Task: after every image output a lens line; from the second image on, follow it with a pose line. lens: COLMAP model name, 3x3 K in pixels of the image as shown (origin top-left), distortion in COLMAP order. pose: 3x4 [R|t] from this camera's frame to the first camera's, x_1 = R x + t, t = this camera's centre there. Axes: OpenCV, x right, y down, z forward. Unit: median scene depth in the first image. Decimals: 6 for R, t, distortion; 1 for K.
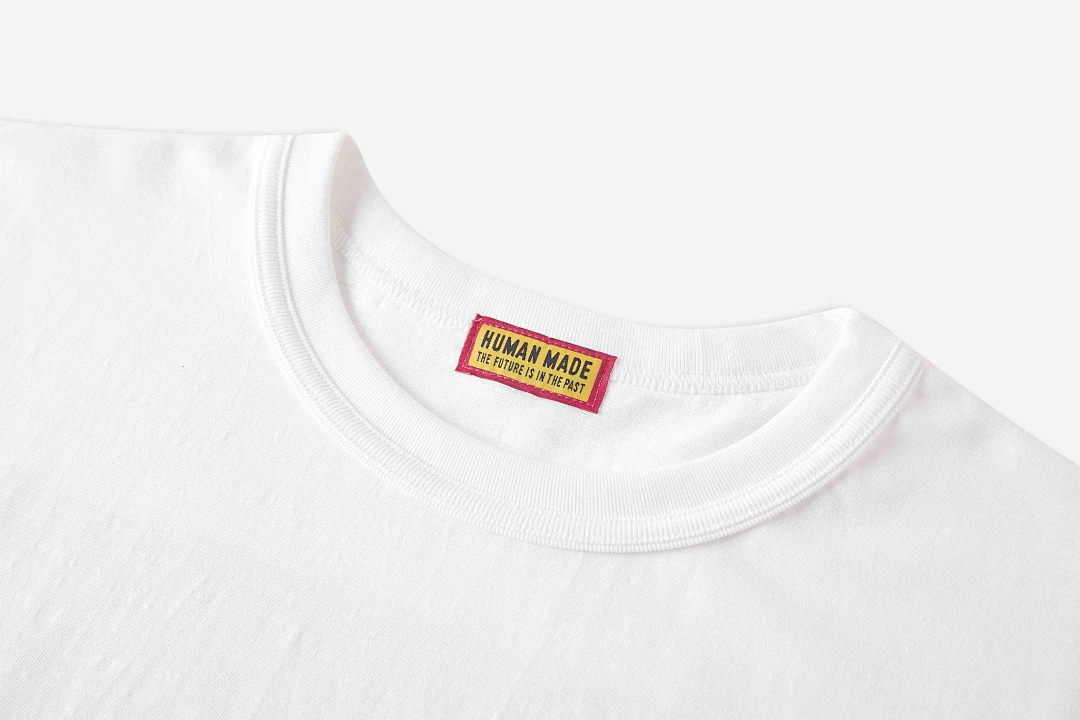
lens RADIAL K [[2045.5, 0, 541.3], [0, 2045.5, 359.7], [0, 0, 1]] dist [0.013991, 0.000000]
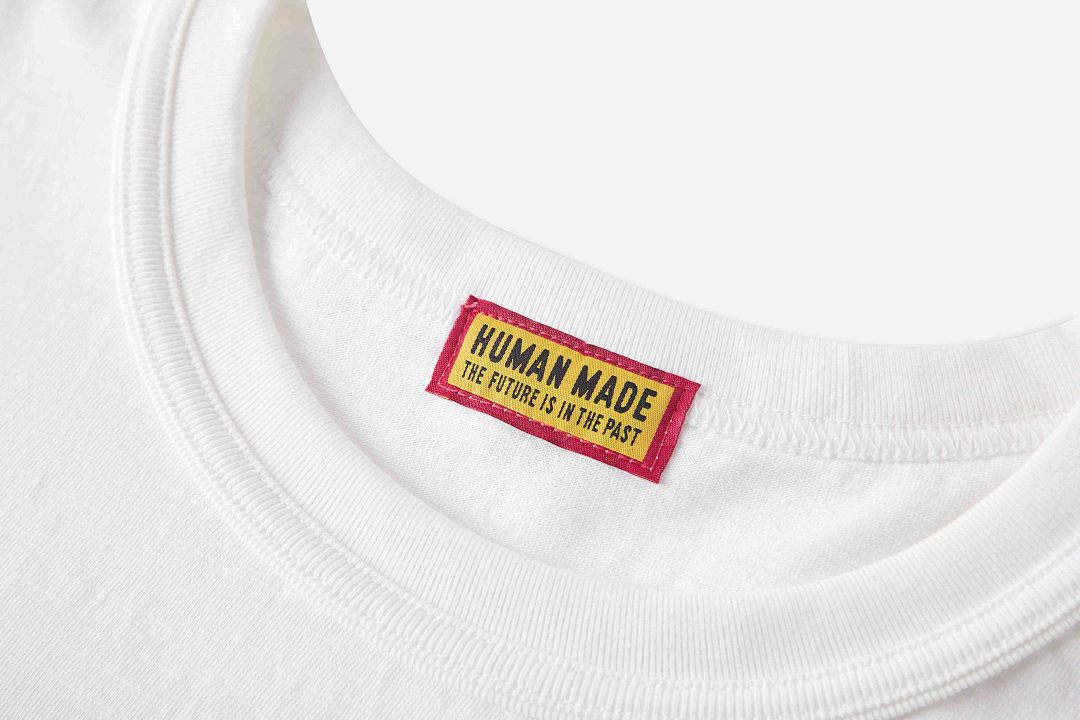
lens RADIAL K [[2061.1, 0, 538.5], [0, 2061.1, 360.0], [0, 0, 1]] dist [-0.189860, 0.000000]
pose [[0.992732, 0.052217, -0.108431, 0.054447], [-0.045564, 0.996976, 0.062957, -0.042746], [0.111390, -0.057559, 0.992108, 0.422405]]
